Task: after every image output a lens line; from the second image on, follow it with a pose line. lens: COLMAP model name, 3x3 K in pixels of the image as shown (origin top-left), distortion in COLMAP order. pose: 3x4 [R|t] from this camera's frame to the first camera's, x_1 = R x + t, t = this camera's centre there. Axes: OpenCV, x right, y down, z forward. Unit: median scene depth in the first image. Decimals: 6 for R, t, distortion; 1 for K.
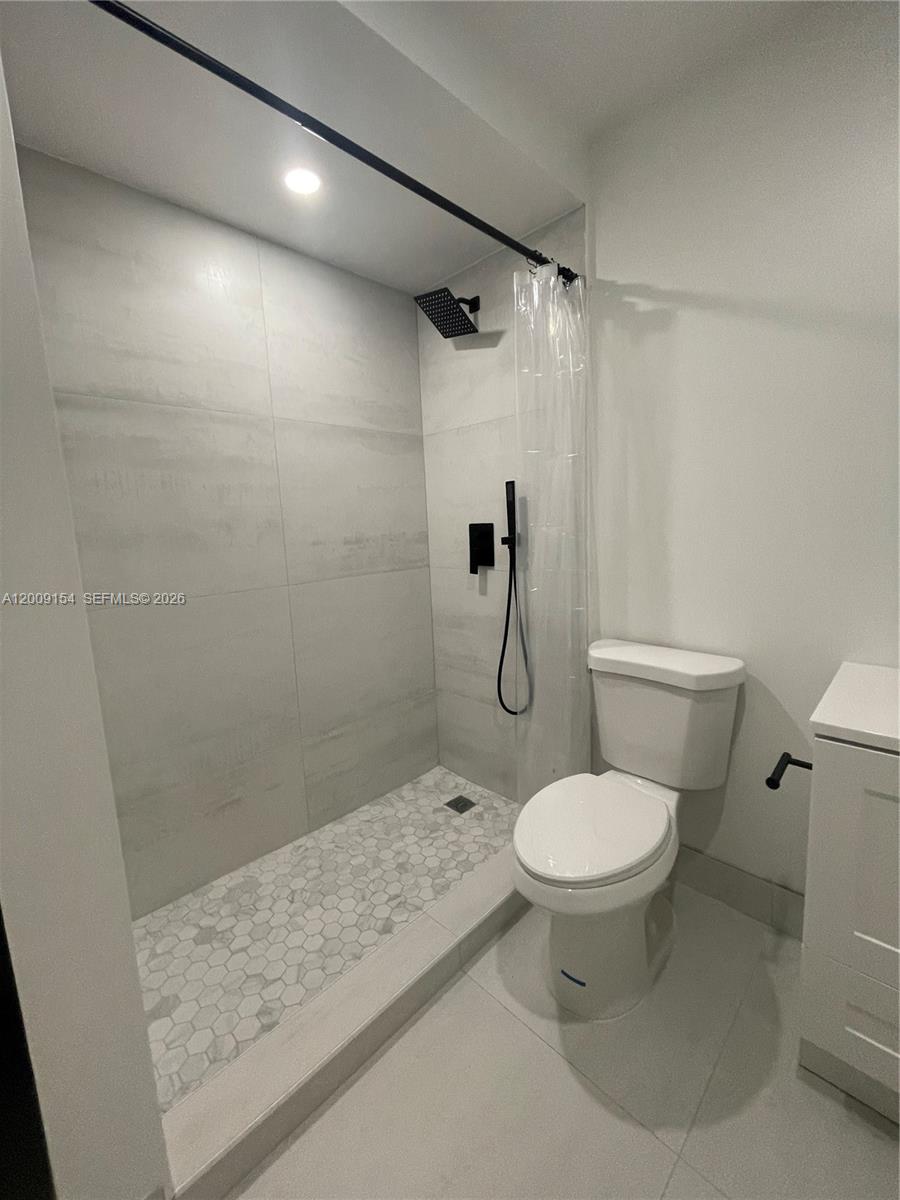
lens RADIAL K [[487.2, 0, 448.6], [0, 487.2, 591.4], [0, 0, 1]] dist [0.000745, 0.000010]
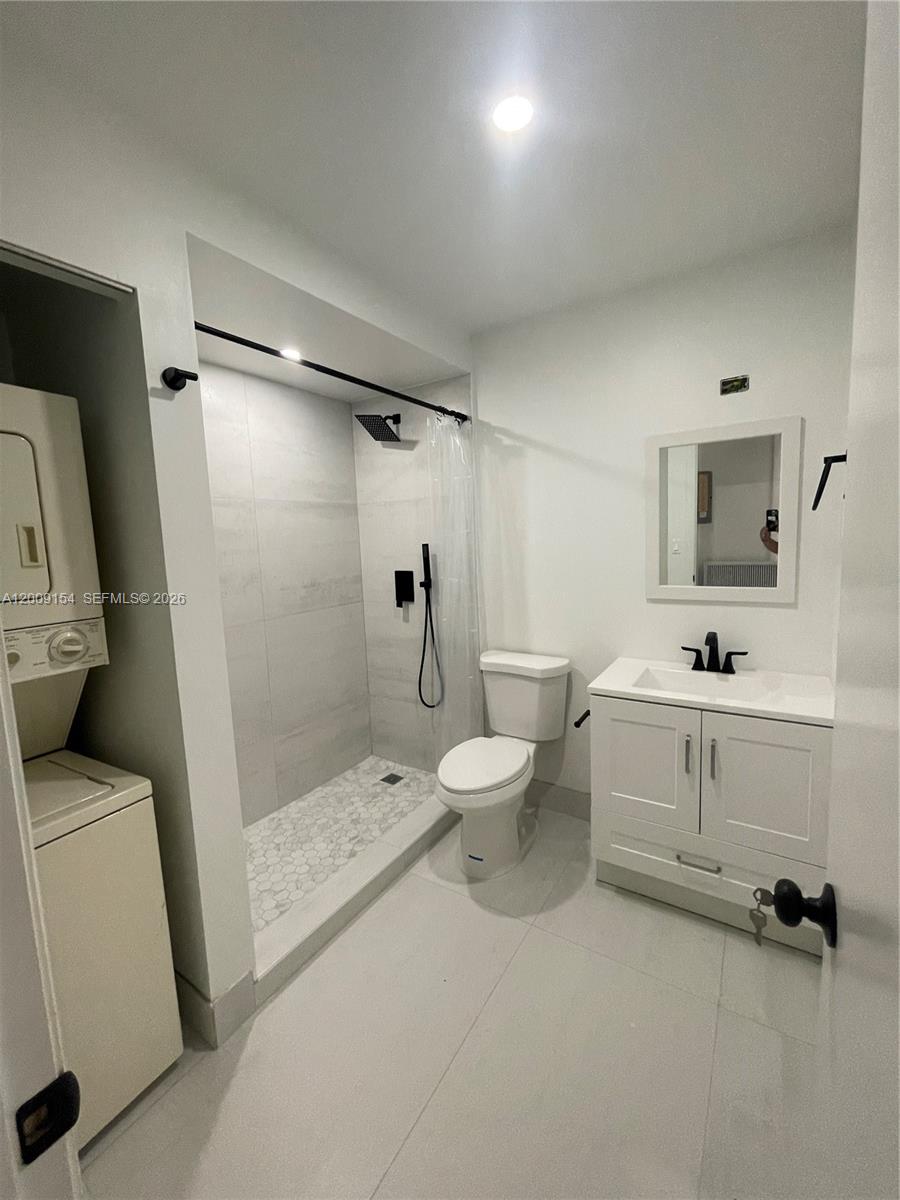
lens RADIAL K [[487.2, 0, 448.6], [0, 487.2, 591.4], [0, 0, 1]] dist [0.000745, 0.000010]
pose [[0.978390, -0.018575, 0.205933, -0.104423], [0.025874, 0.999127, -0.032809, -0.035249], [-0.205144, 0.037428, 0.978016, -0.418009]]
